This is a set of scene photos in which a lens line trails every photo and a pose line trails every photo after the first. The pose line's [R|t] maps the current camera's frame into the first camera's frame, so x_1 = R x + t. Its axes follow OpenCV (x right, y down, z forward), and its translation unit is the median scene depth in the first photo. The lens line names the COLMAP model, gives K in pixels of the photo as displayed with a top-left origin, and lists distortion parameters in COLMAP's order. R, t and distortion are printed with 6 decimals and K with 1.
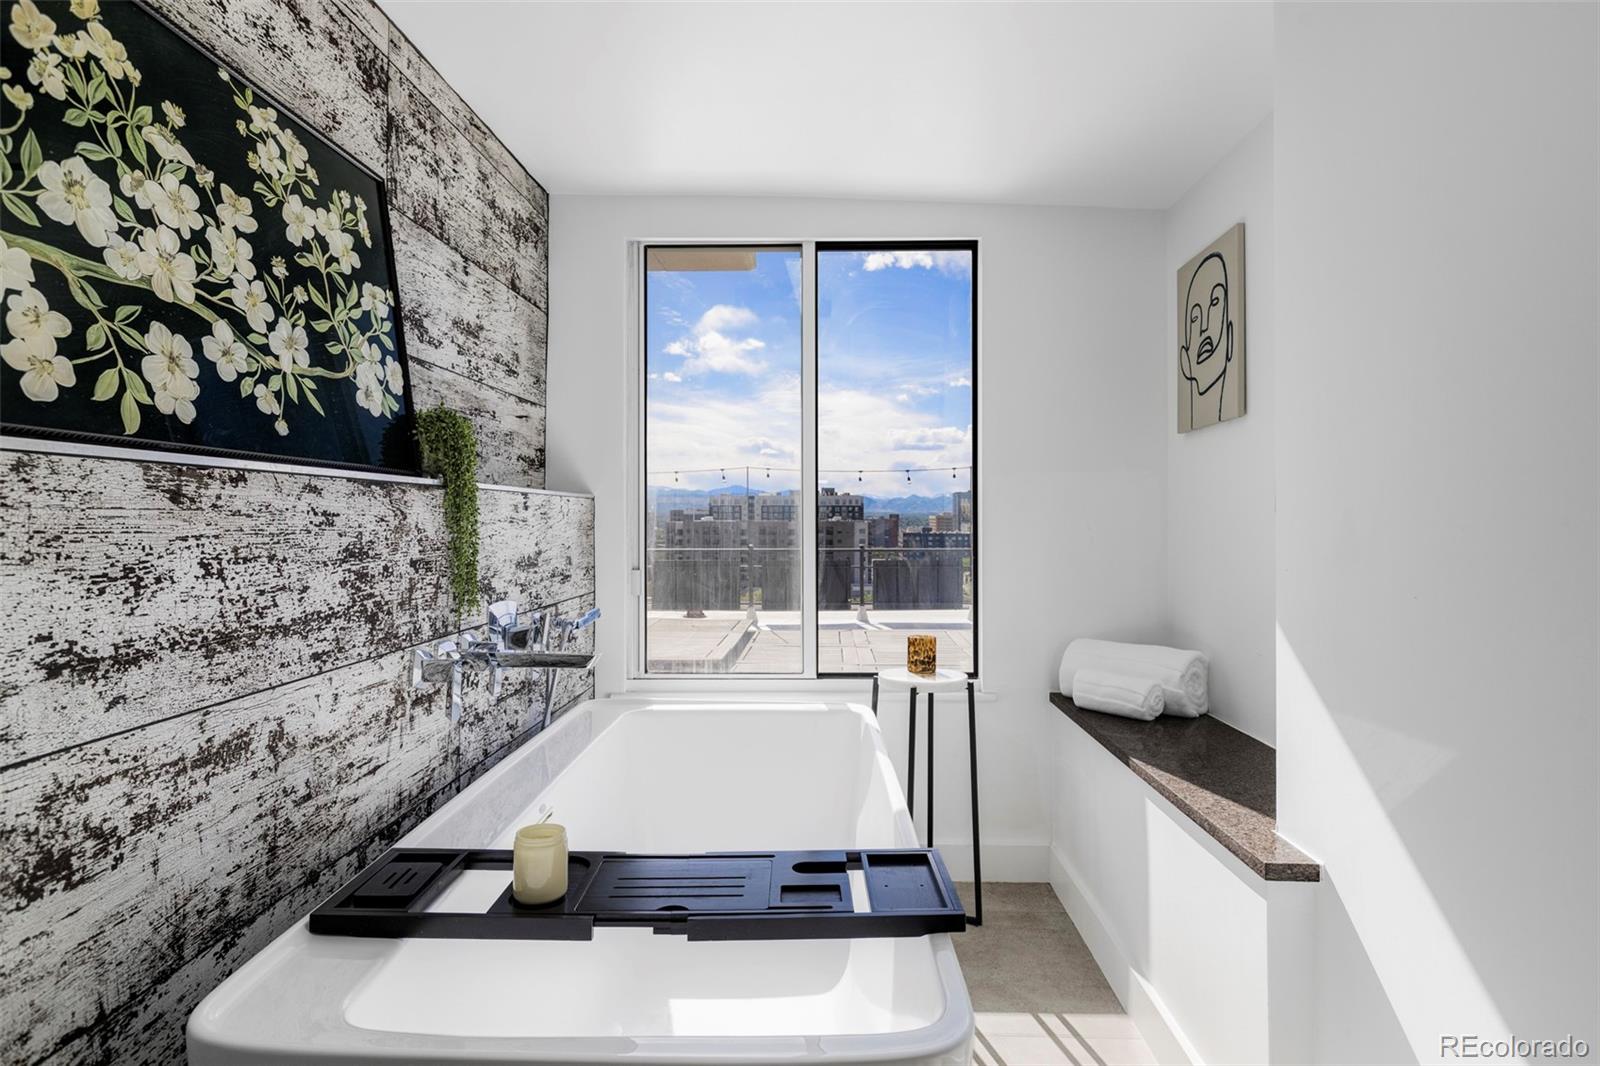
lens RADIAL K [[862.6, 0, 802.2], [0, 862.6, 520.4], [0, 0, 1]] dist [0.007704, 0.002174]
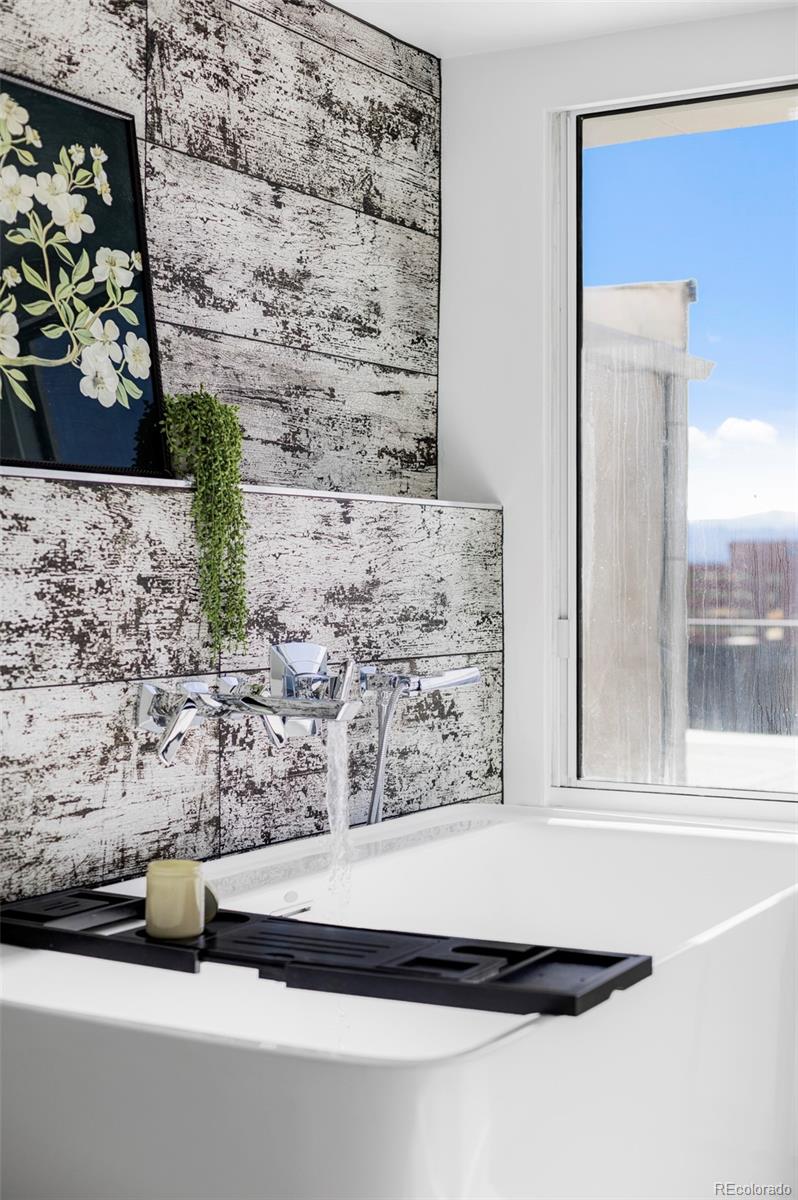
lens RADIAL K [[1720.2, 0, 399.2], [0, 1720.2, 601.2], [0, 0, 1]] dist [0.000673, 0.000000]
pose [[0.874744, 0.006482, -0.484542, 0.502758], [-0.000357, 0.999919, 0.012732, 0.042351], [0.484586, -0.010965, 0.874675, -0.293699]]
